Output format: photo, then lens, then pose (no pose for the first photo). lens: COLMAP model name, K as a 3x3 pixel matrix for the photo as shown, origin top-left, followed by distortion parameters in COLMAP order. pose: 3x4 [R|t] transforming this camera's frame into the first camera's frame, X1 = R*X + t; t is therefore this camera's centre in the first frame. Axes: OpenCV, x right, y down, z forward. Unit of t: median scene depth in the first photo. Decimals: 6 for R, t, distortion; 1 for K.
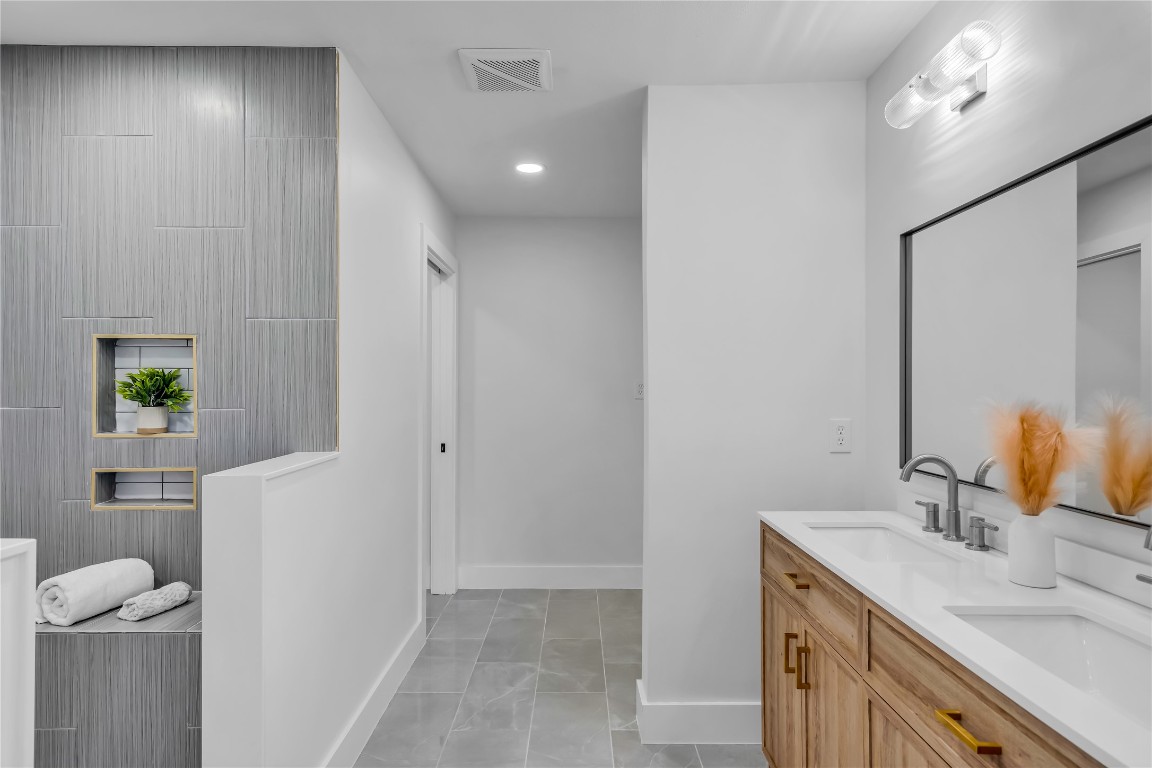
lens RADIAL K [[639.8, 0, 575.8], [0, 639.8, 381.6], [0, 0, 1]] dist [0.013841, 0.001259]
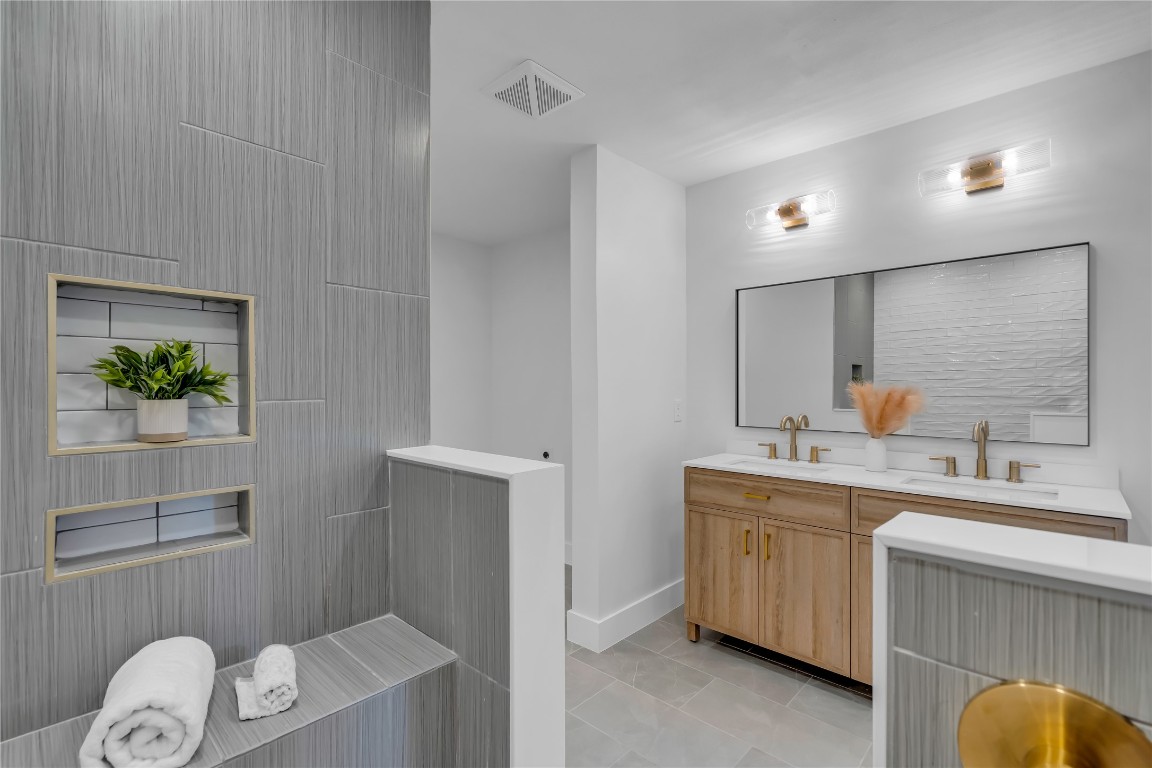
lens RADIAL K [[521.3, 0, 578.8], [0, 521.3, 385.7], [0, 0, 1]] dist [-0.001747, 0.001457]
pose [[0.680682, -0.000279, 0.732579, -0.766347], [-0.004724, 0.999977, 0.004771, 0.020893], [-0.732564, -0.006709, 0.680665, 0.350230]]
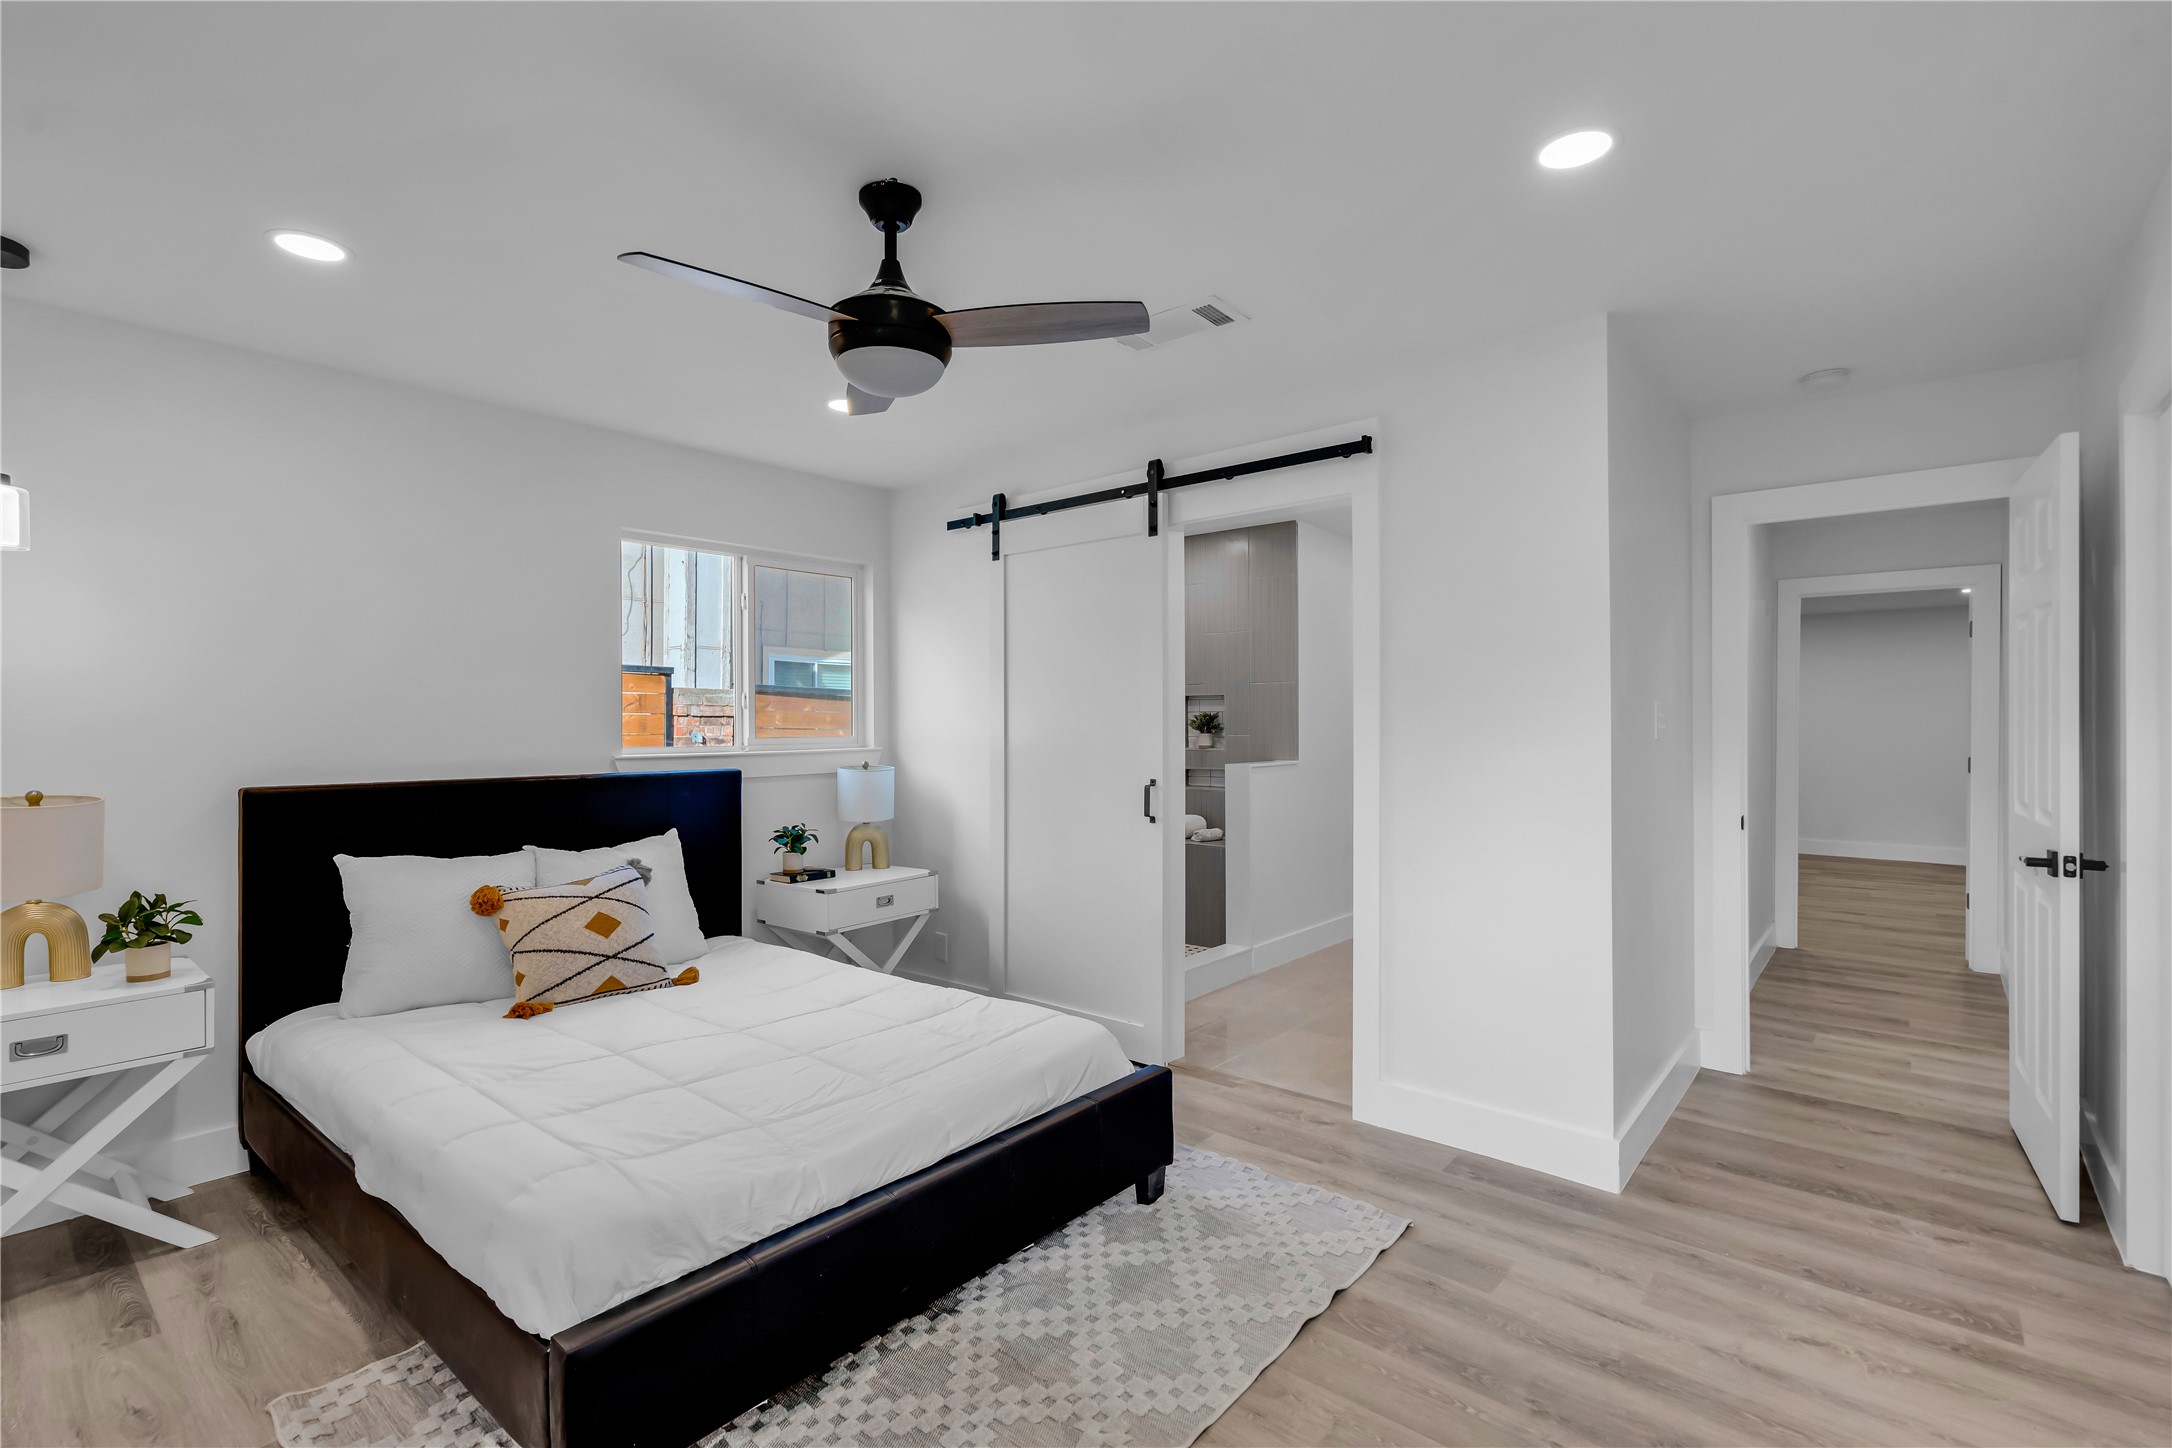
lens RADIAL K [[982.9, 0, 1092.5], [0, 982.9, 723.2], [0, 0, 1]] dist [-0.001747, 0.001457]
pose [[0.748493, 0.001913, -0.663140, 0.966672], [0.003518, 0.999970, 0.006856, -0.009488], [0.663133, -0.007465, 0.748464, -1.319835]]
